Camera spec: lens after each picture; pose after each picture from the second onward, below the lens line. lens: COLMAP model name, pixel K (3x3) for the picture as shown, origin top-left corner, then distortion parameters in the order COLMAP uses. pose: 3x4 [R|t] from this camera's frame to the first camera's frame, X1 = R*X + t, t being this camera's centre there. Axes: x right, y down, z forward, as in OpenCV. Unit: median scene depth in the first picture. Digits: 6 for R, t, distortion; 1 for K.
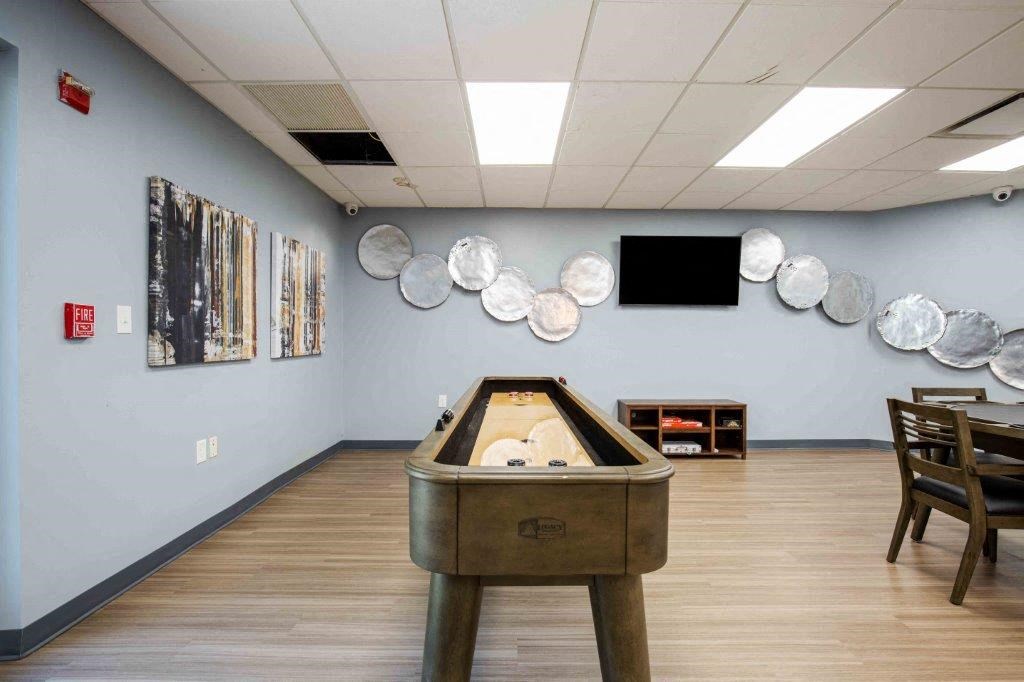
lens RADIAL K [[472.6, 0, 512.5], [0, 472.6, 340.6], [0, 0, 1]] dist [-0.004766, -0.001188]
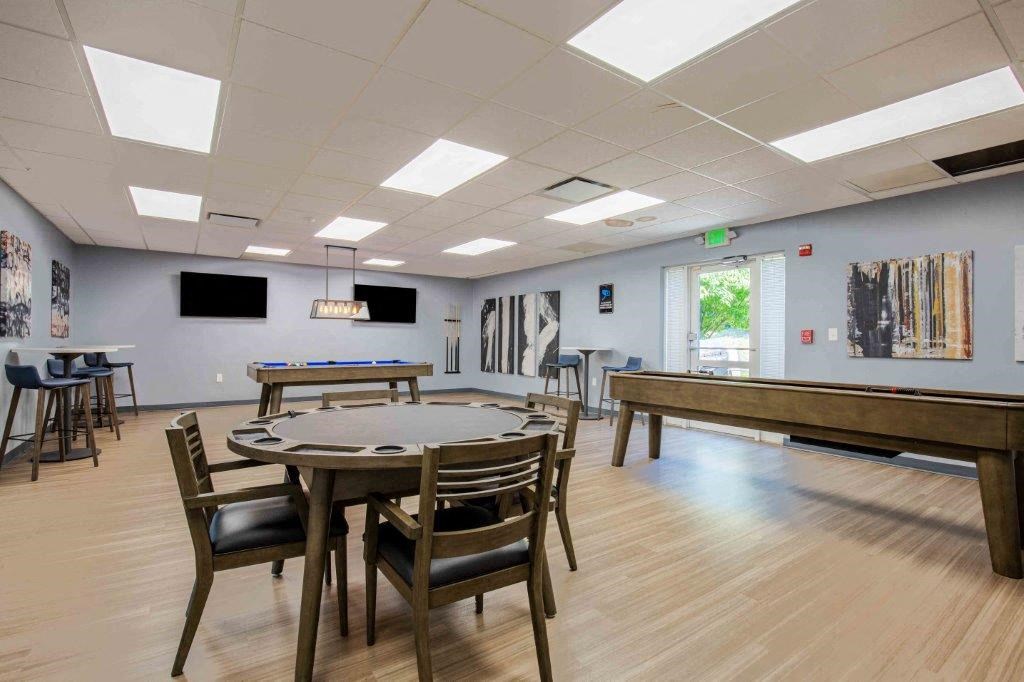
lens RADIAL K [[472.6, 0, 512.7], [0, 472.6, 339.3], [0, 0, 1]] dist [-0.004766, -0.001188]
pose [[-0.818829, -0.010829, -0.573935, 1.338925], [-0.008037, 0.999940, -0.007401, 0.005089], [0.573981, -0.001447, -0.818867, 1.529190]]
